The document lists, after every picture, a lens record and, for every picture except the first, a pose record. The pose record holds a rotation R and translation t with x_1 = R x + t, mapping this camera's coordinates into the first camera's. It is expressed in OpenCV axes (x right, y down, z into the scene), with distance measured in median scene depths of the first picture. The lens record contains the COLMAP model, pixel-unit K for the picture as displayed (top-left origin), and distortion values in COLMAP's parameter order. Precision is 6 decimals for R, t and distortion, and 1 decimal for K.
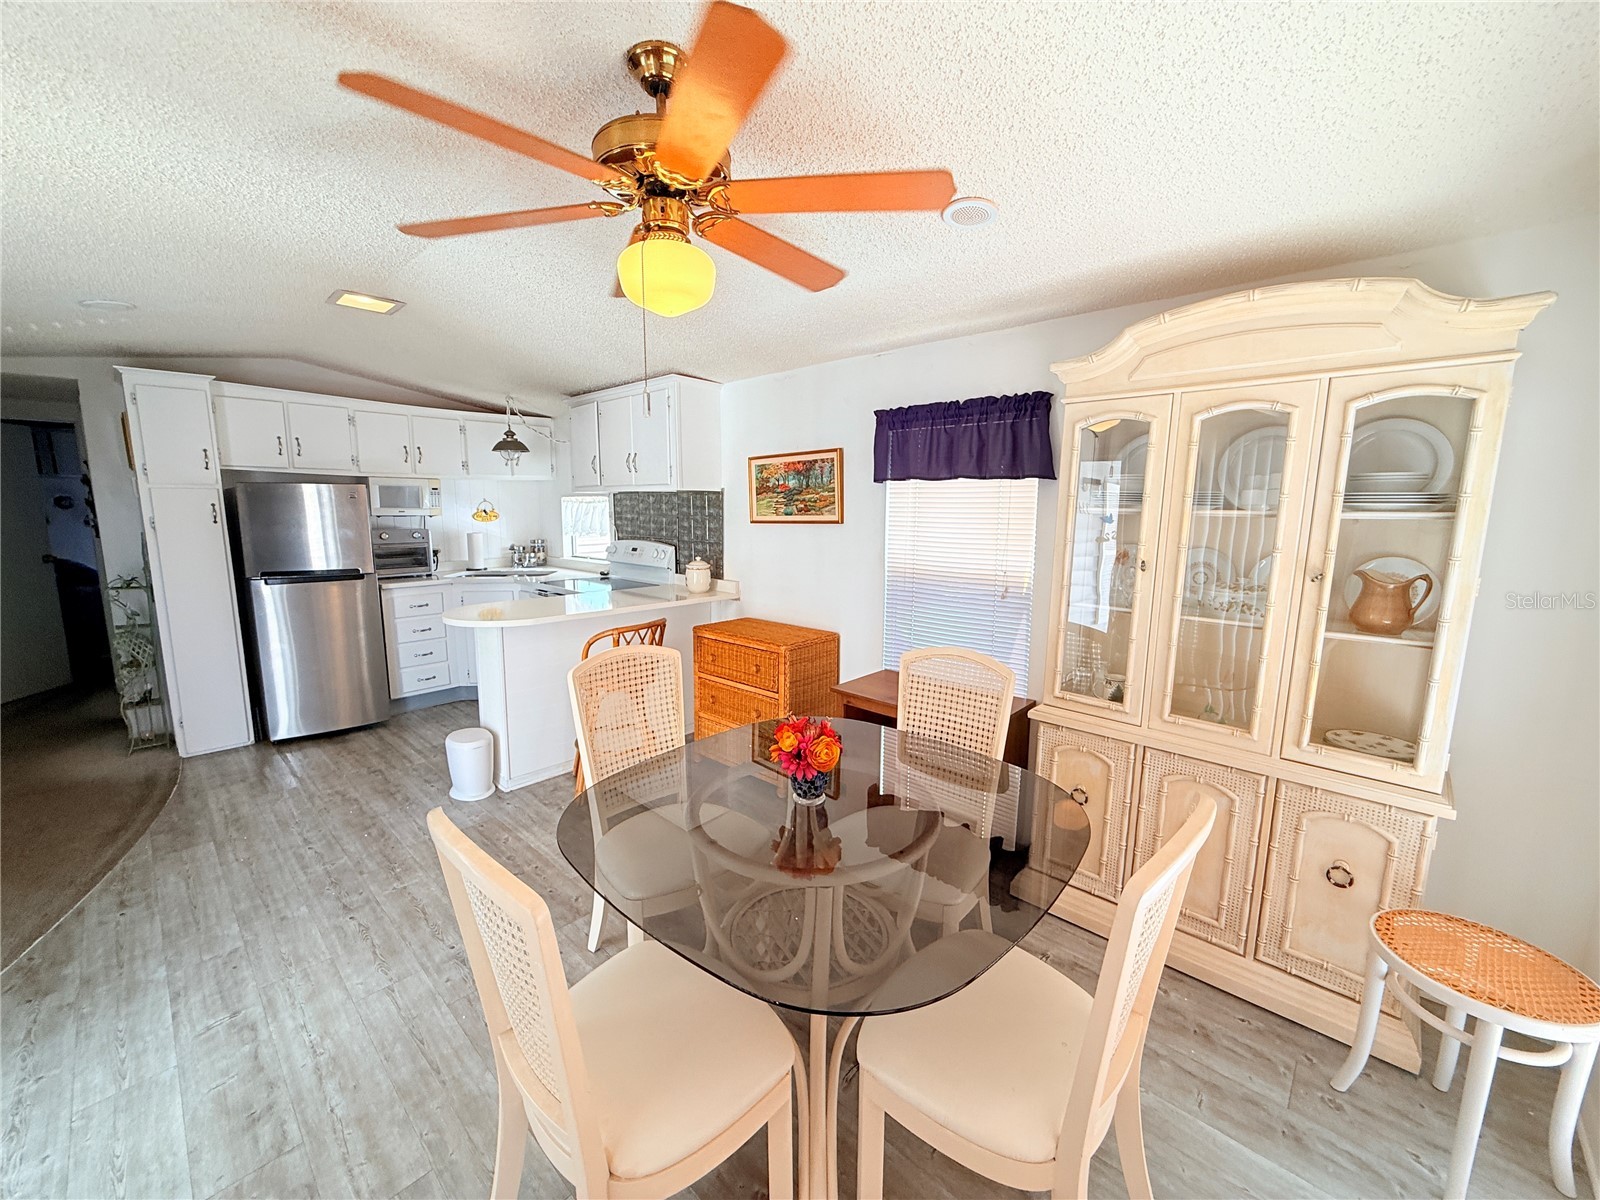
lens RADIAL K [[640.5, 0, 794.2], [0, 640.5, 598.5], [0, 0, 1]] dist [0.000741, 0.000064]
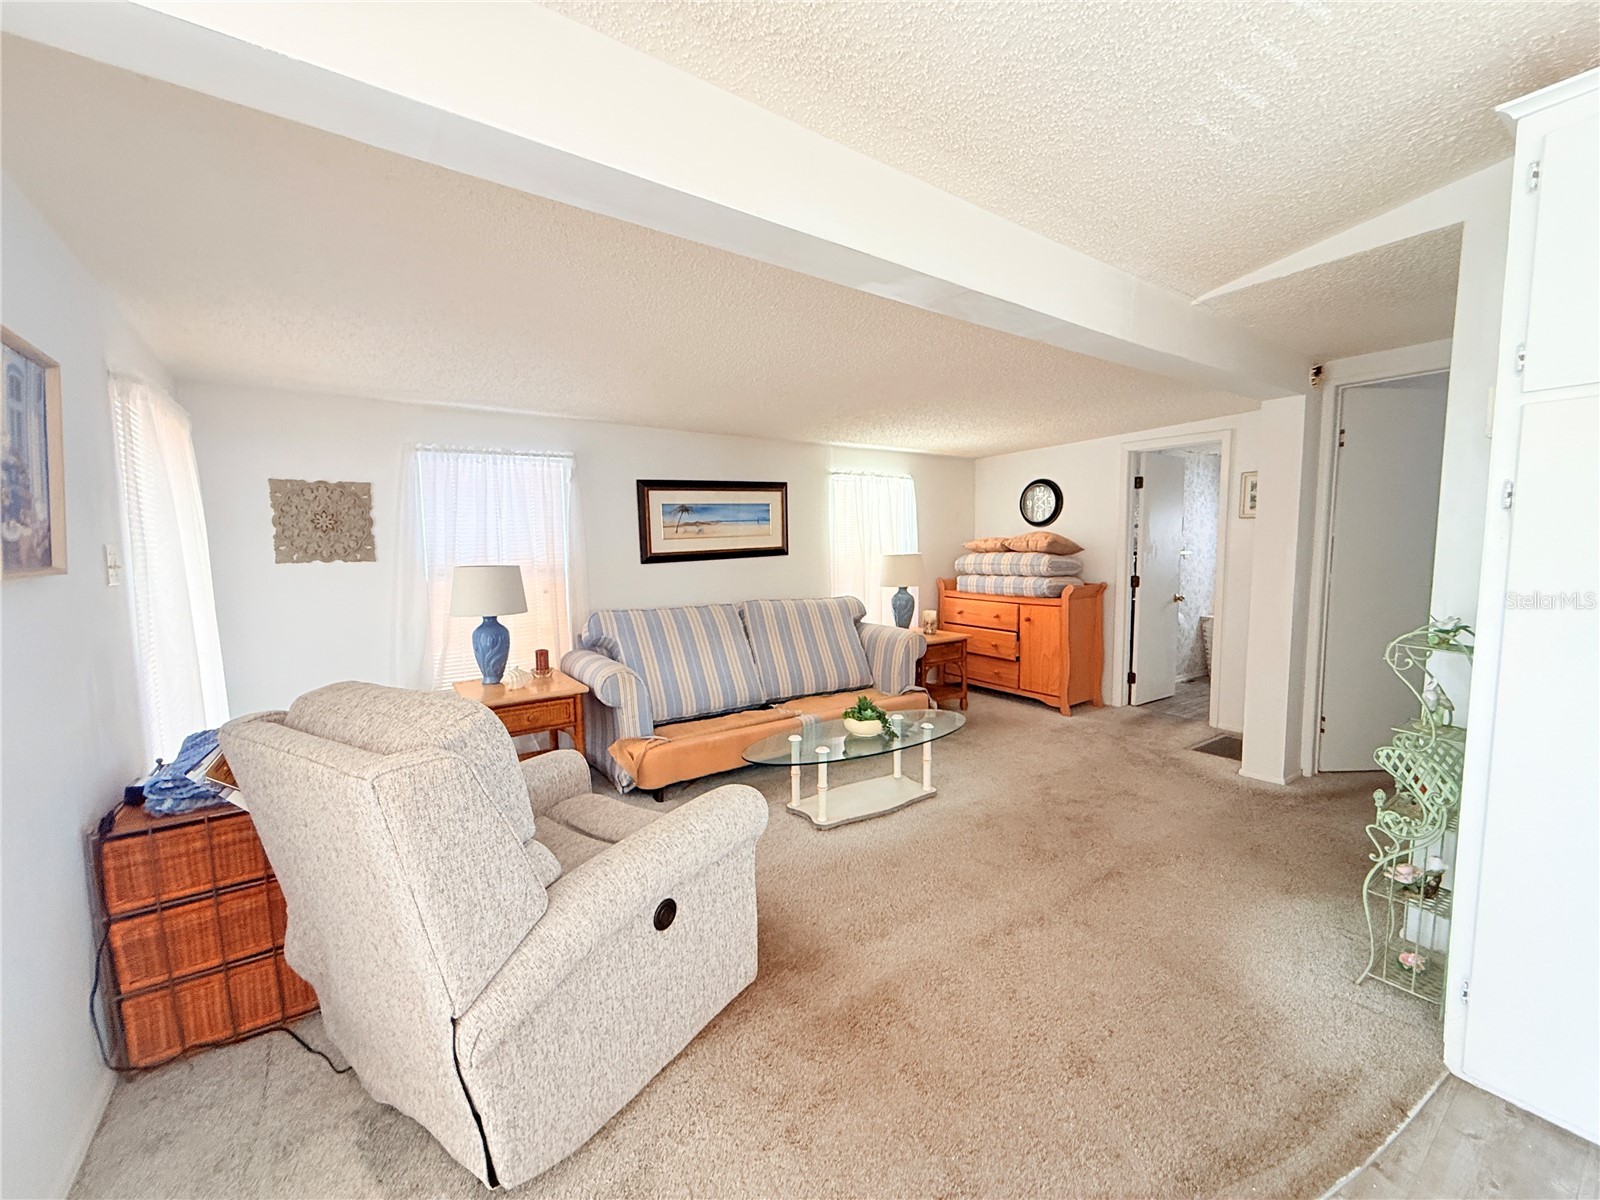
lens RADIAL K [[634.9, 0, 793.1], [0, 634.9, 597.8], [0, 0, 1]] dist [0.000047, 0.000497]
pose [[-0.178178, 0.089237, -0.979944, -0.509448], [-0.134425, 0.984335, 0.114078, -0.039041], [0.974773, 0.152056, -0.163392, 0.617052]]
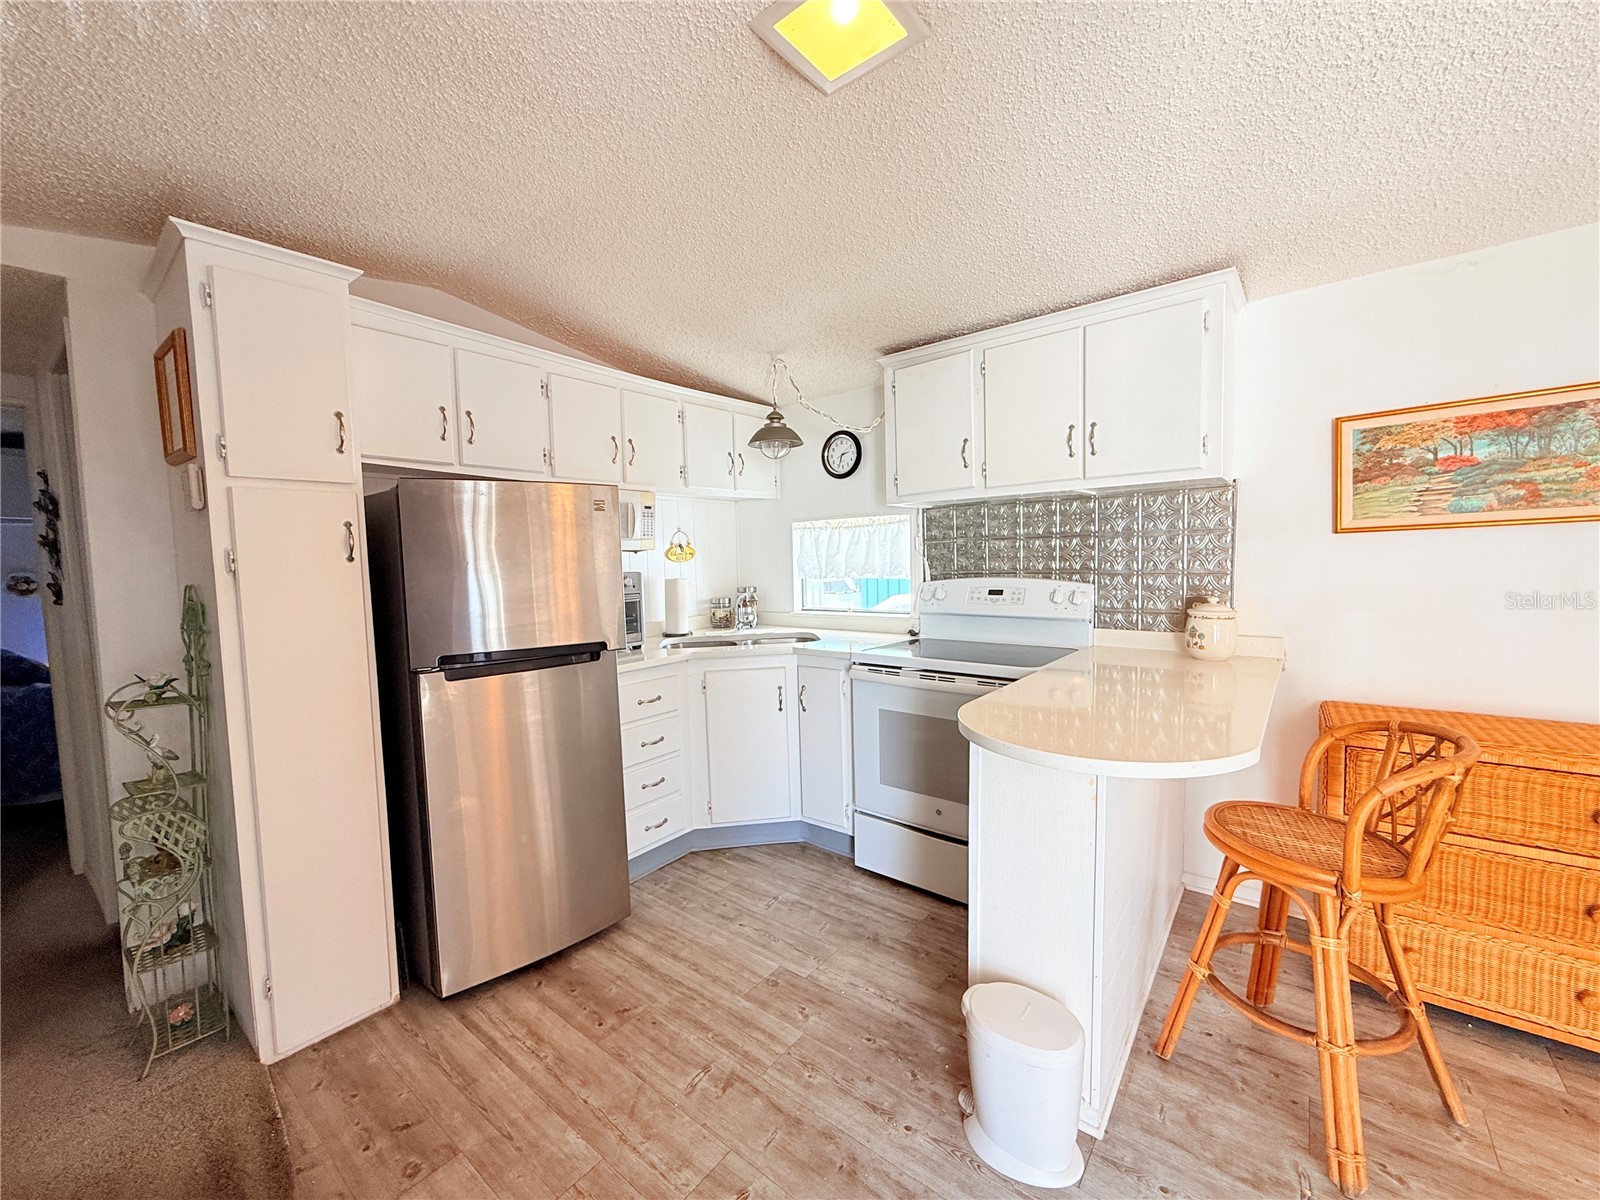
lens RADIAL K [[634.9, 0, 793.1], [0, 634.9, 597.8], [0, 0, 1]] dist [0.000047, 0.000497]
pose [[0.996382, -0.034780, 0.077550, -0.601185], [0.041068, 0.995865, -0.081029, -0.035268], [-0.074412, 0.083920, 0.993690, 0.489075]]
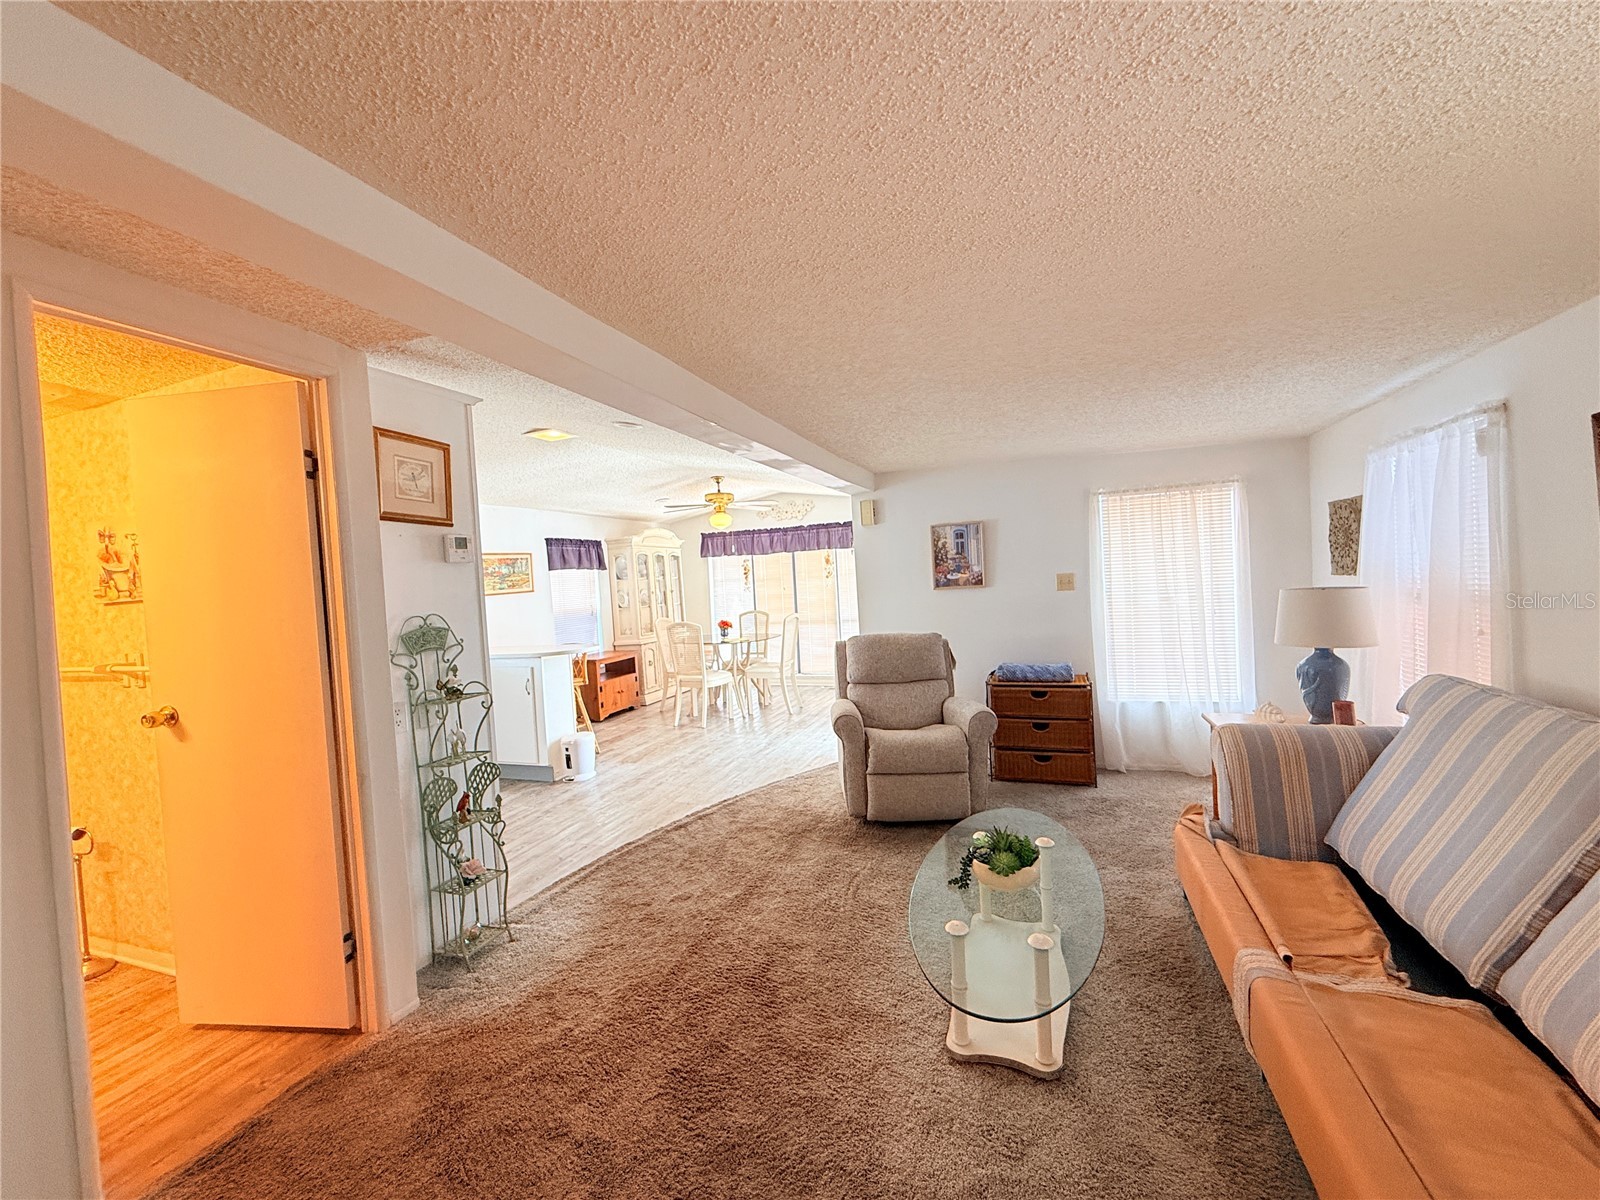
lens RADIAL K [[640.5, 0, 794.2], [0, 640.5, 598.5], [0, 0, 1]] dist [0.000741, 0.000064]
pose [[-0.382524, -0.009241, 0.923900, -1.761194], [0.195468, 0.976507, 0.090697, -0.106128], [-0.903033, 0.215286, -0.371731, 0.900474]]
